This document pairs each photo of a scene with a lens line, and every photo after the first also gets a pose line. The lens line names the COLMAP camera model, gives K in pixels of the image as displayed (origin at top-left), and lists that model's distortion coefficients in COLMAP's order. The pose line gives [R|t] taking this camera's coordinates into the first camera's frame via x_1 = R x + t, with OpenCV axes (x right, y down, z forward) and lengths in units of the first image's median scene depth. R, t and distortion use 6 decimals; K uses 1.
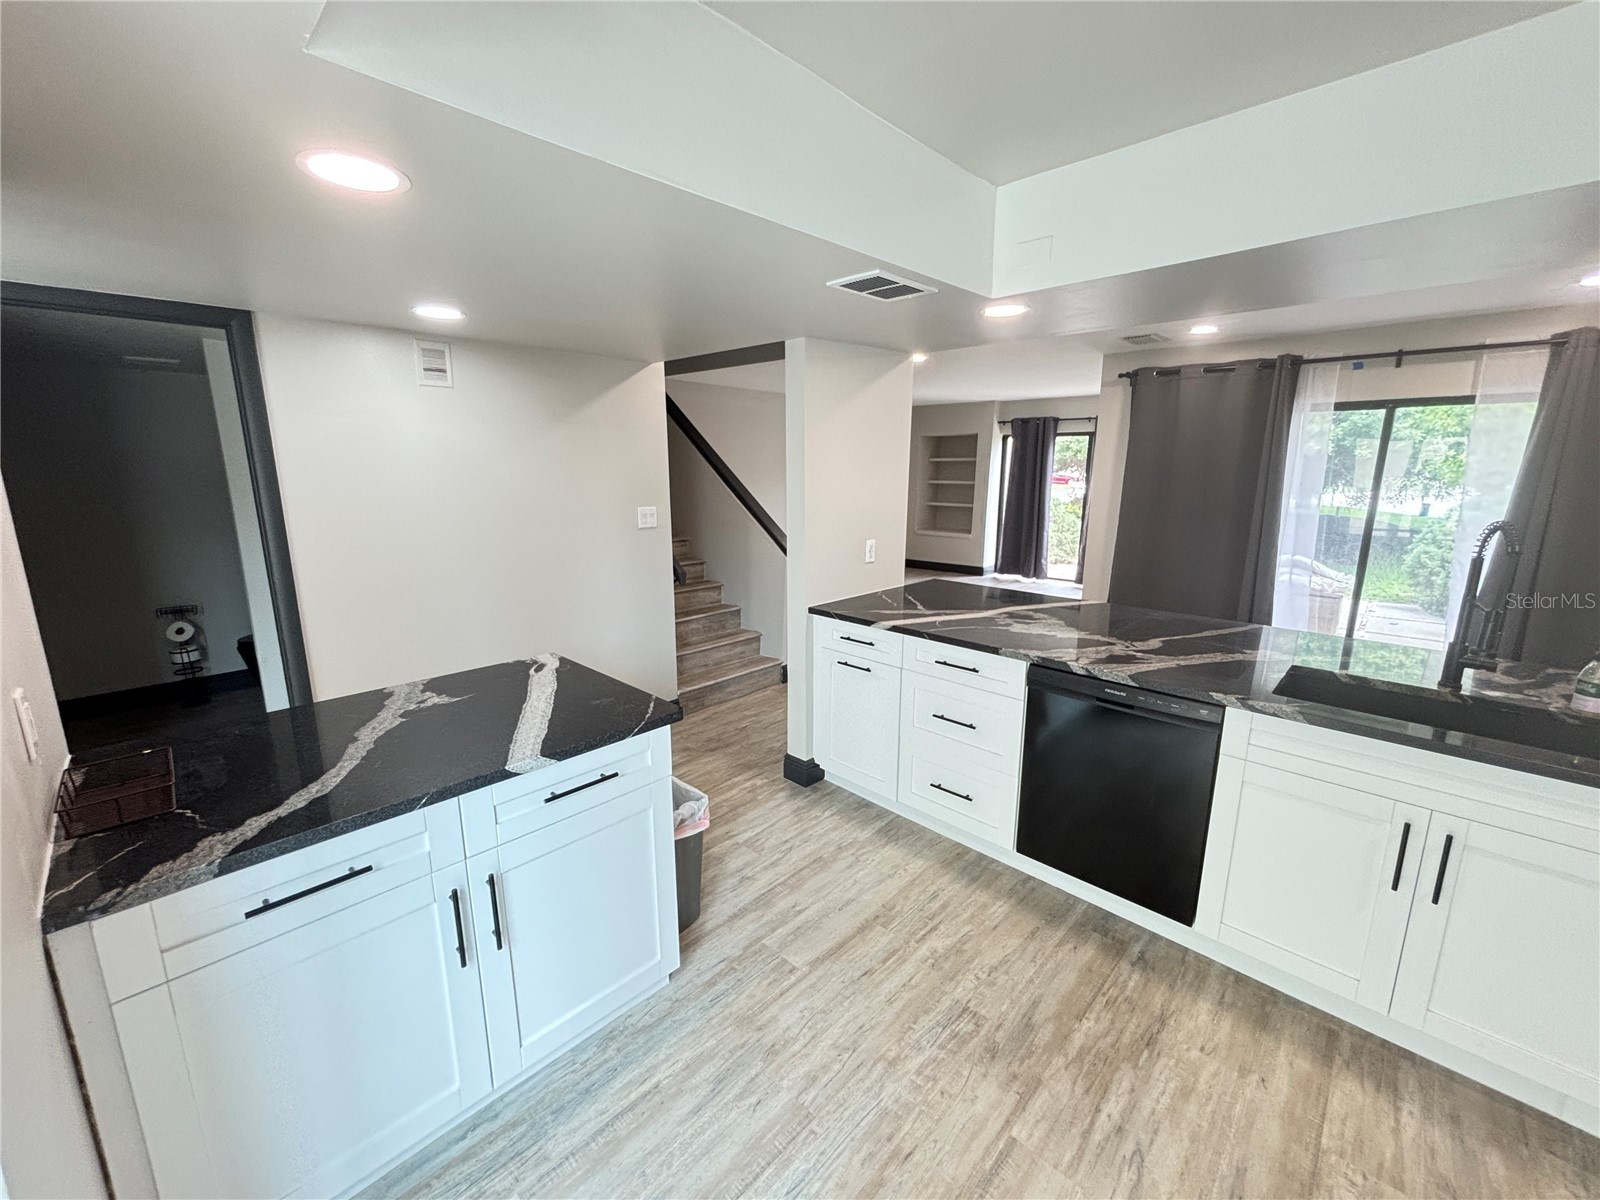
lens RADIAL K [[645.1, 0, 803.8], [0, 645.1, 600.1], [0, 0, 1]] dist [-0.000491, -0.000102]
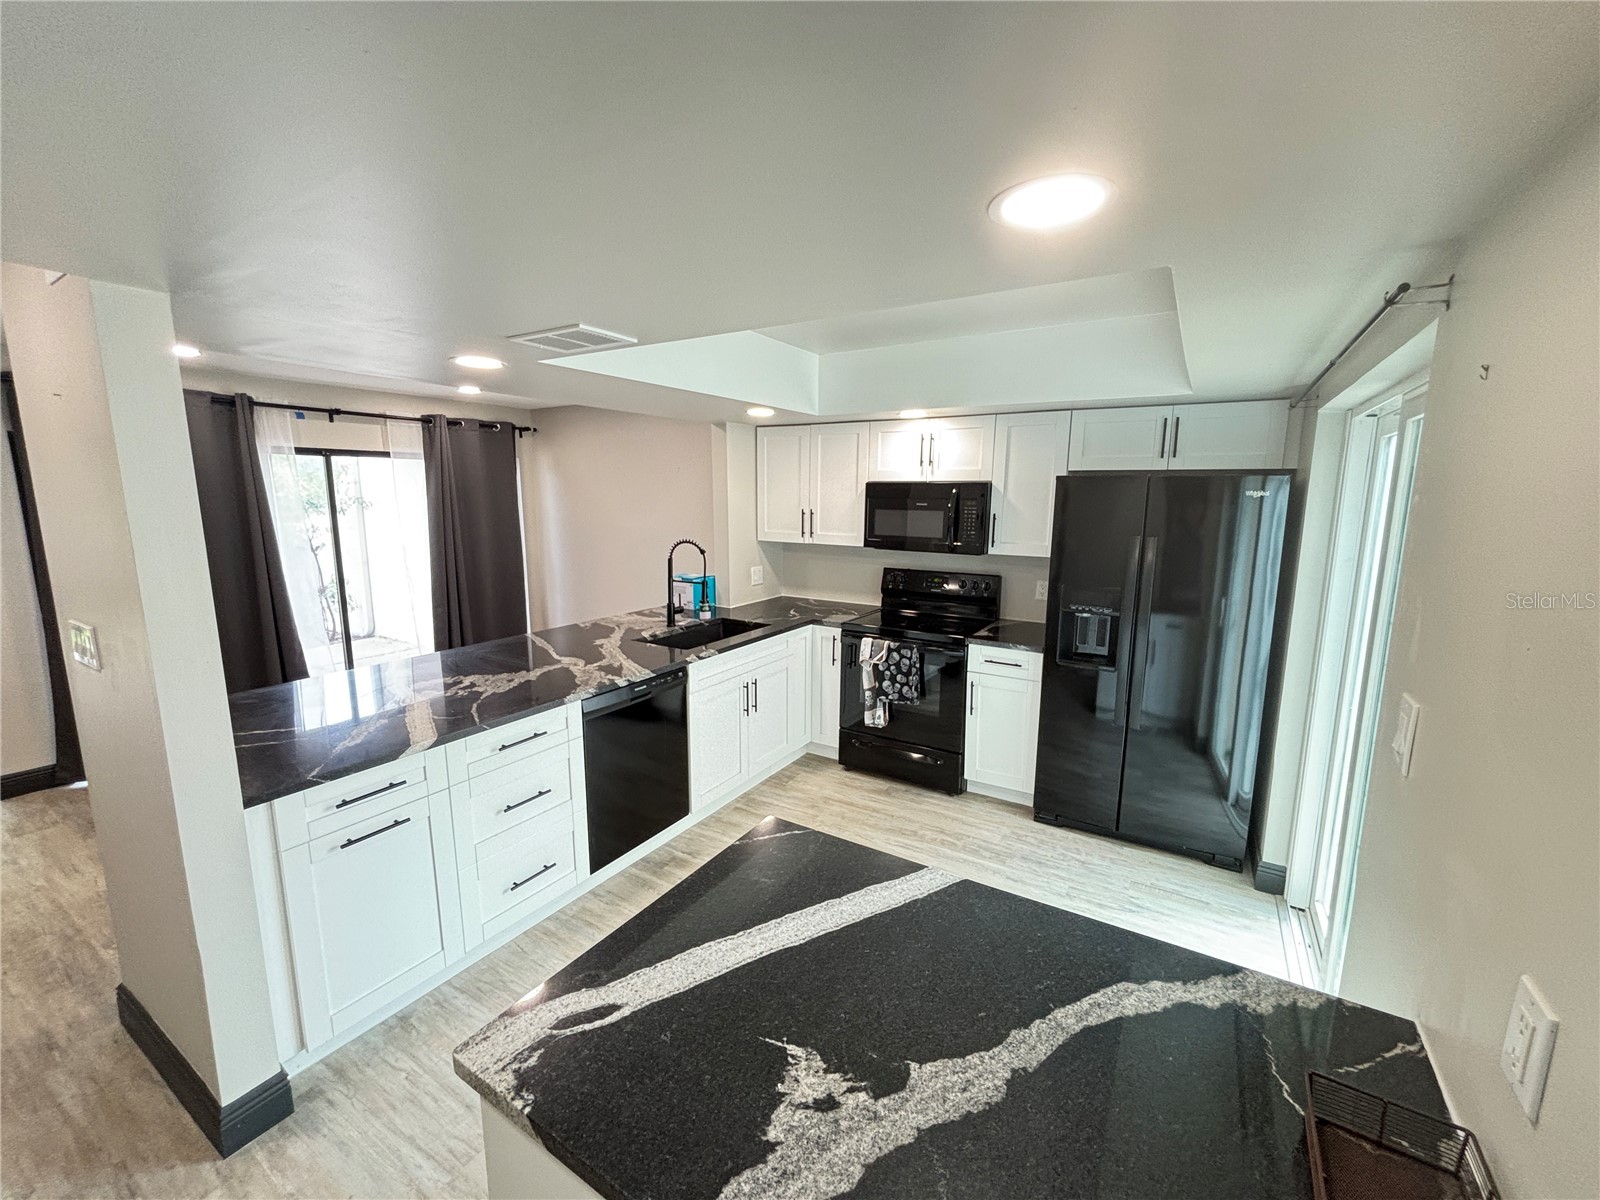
lens RADIAL K [[641.0, 0, 801.6], [0, 641.0, 594.6], [0, 0, 1]] dist [0.006539, -0.000610]
pose [[-0.209935, -0.157068, 0.965017, -0.763089], [0.196528, 0.960088, 0.199019, -0.219436], [-0.957760, 0.231434, -0.170688, 0.797409]]
